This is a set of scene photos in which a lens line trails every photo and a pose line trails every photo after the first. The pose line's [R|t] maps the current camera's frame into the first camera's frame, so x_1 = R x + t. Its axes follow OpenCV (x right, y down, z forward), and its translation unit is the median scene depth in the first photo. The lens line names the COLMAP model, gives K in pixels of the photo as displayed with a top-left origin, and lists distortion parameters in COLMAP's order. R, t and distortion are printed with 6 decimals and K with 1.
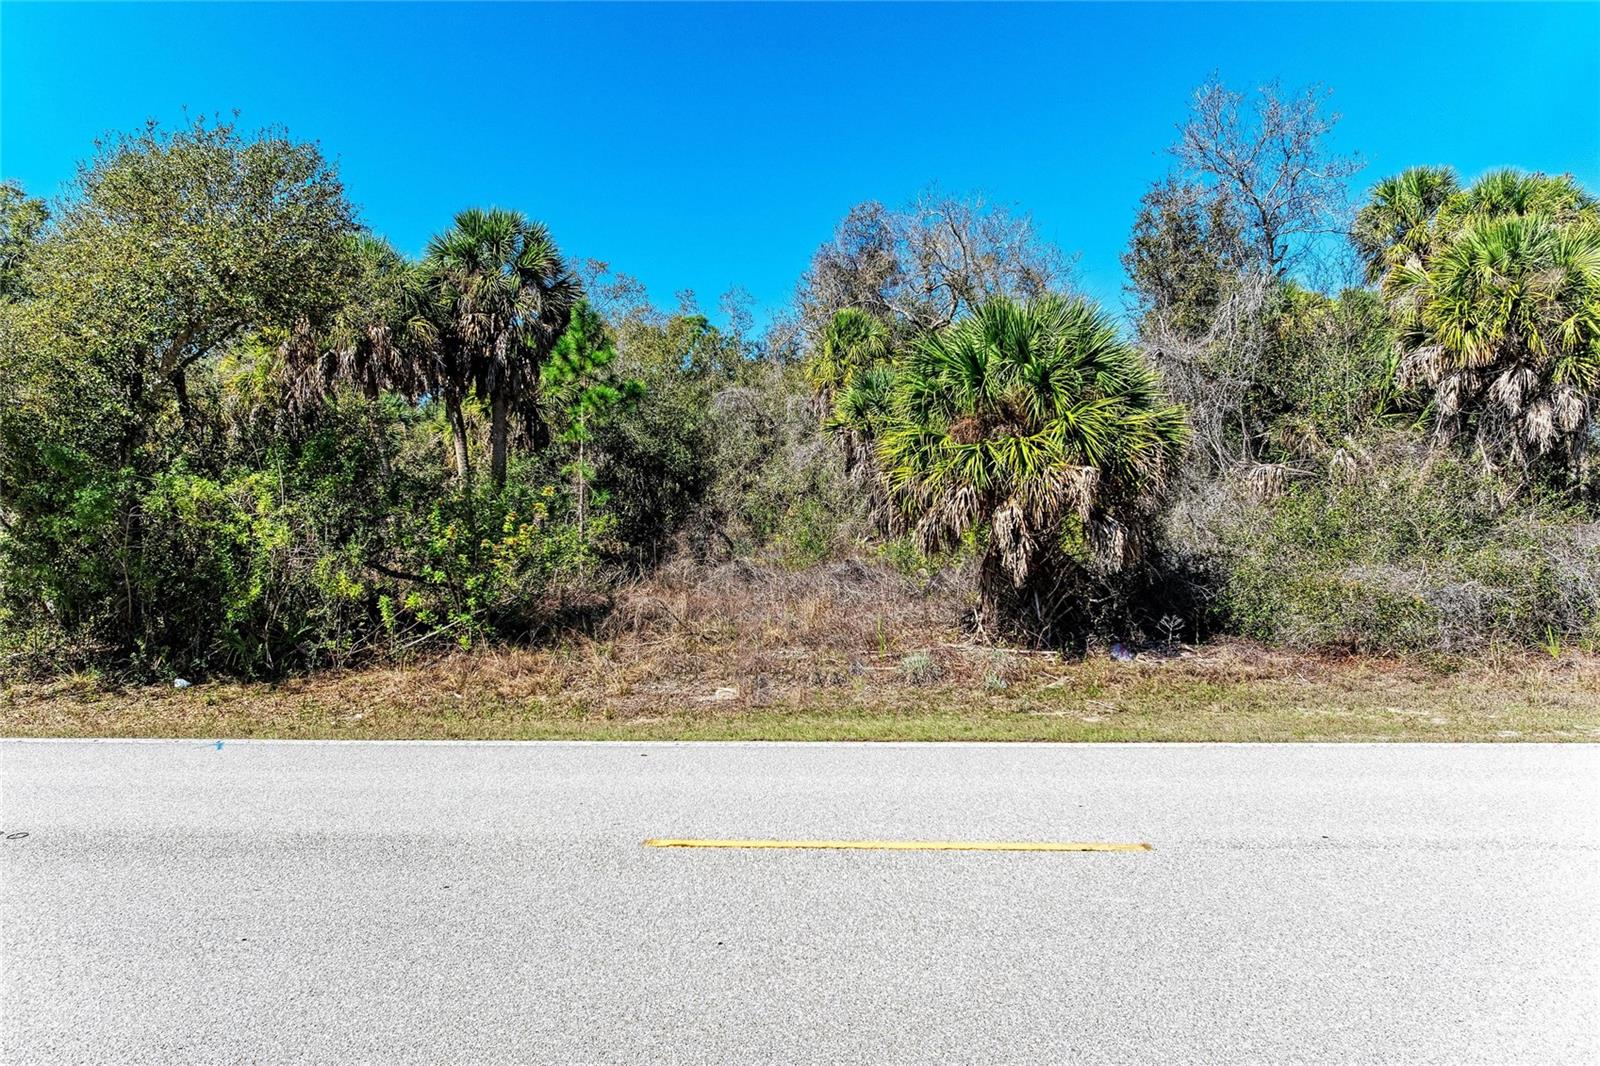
lens RADIAL K [[1192.5, 0, 800.0], [0, 1192.5, 533.0], [0, 0, 1]] dist [-0.006702, -0.003995]
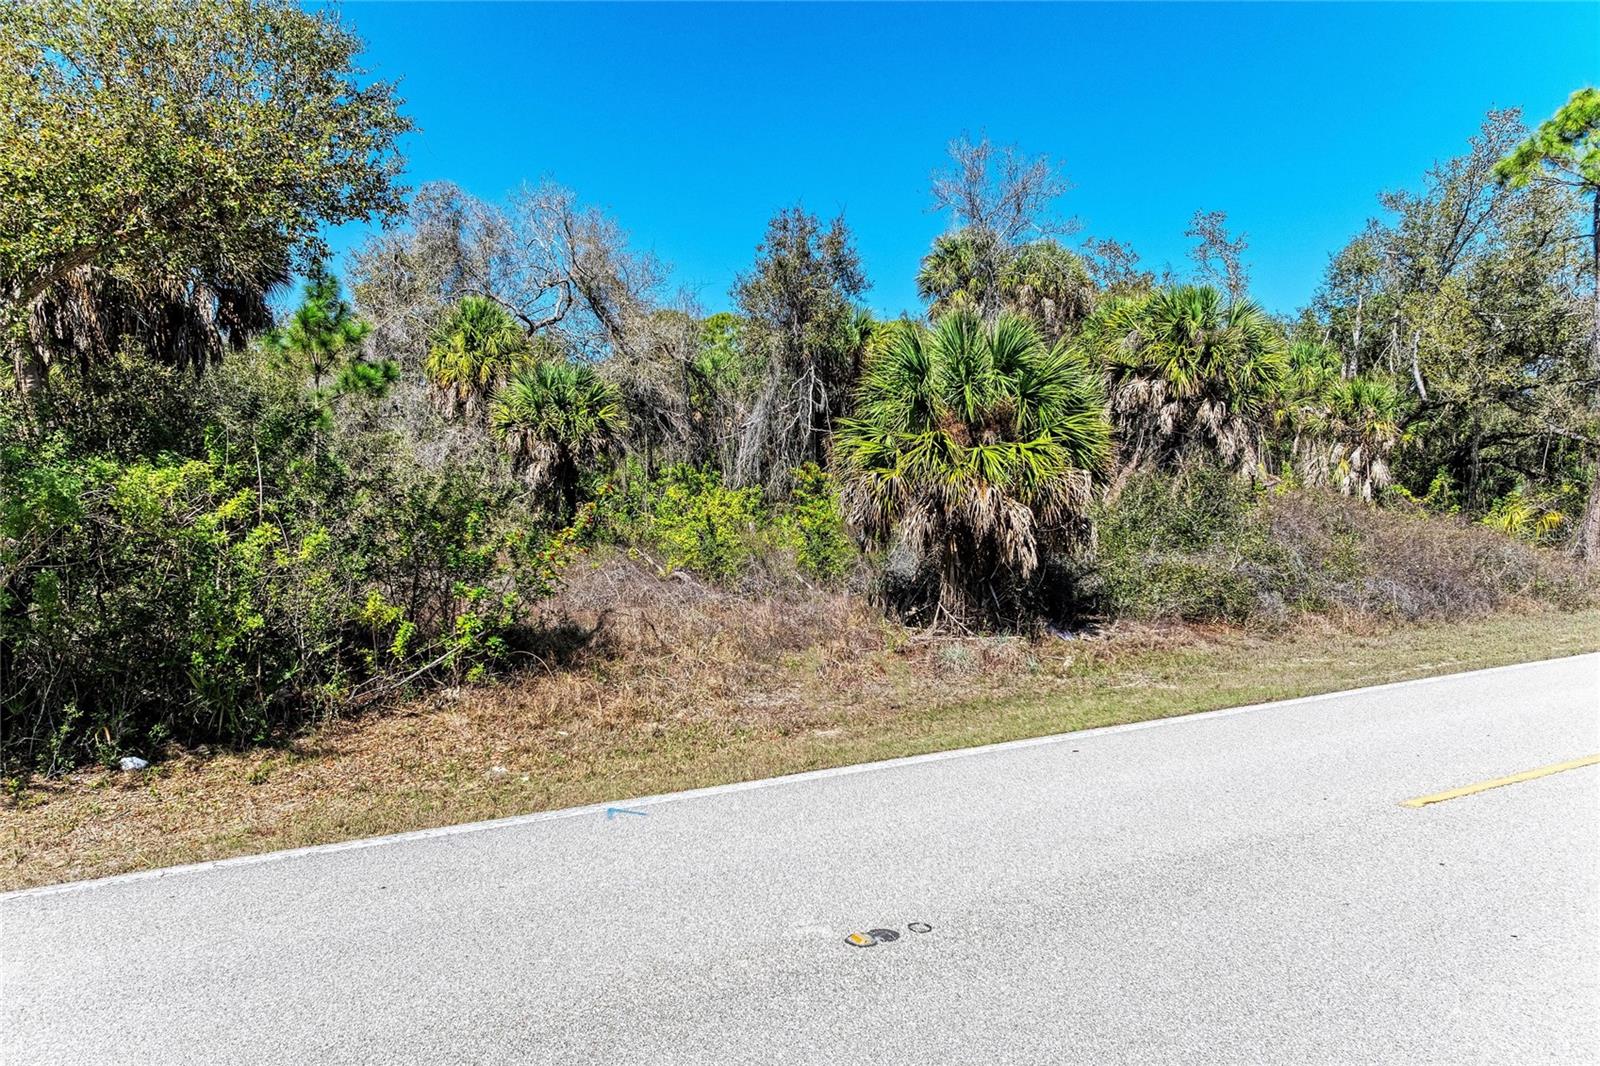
lens RADIAL K [[1192.5, 0, 800.0], [0, 1192.5, 533.0], [0, 0, 1]] dist [-0.006702, -0.003995]
pose [[0.814834, -0.016423, 0.579462, -0.542986], [0.019791, 0.999804, 0.000506, -0.000428], [-0.579356, 0.011056, 0.814999, 0.188577]]
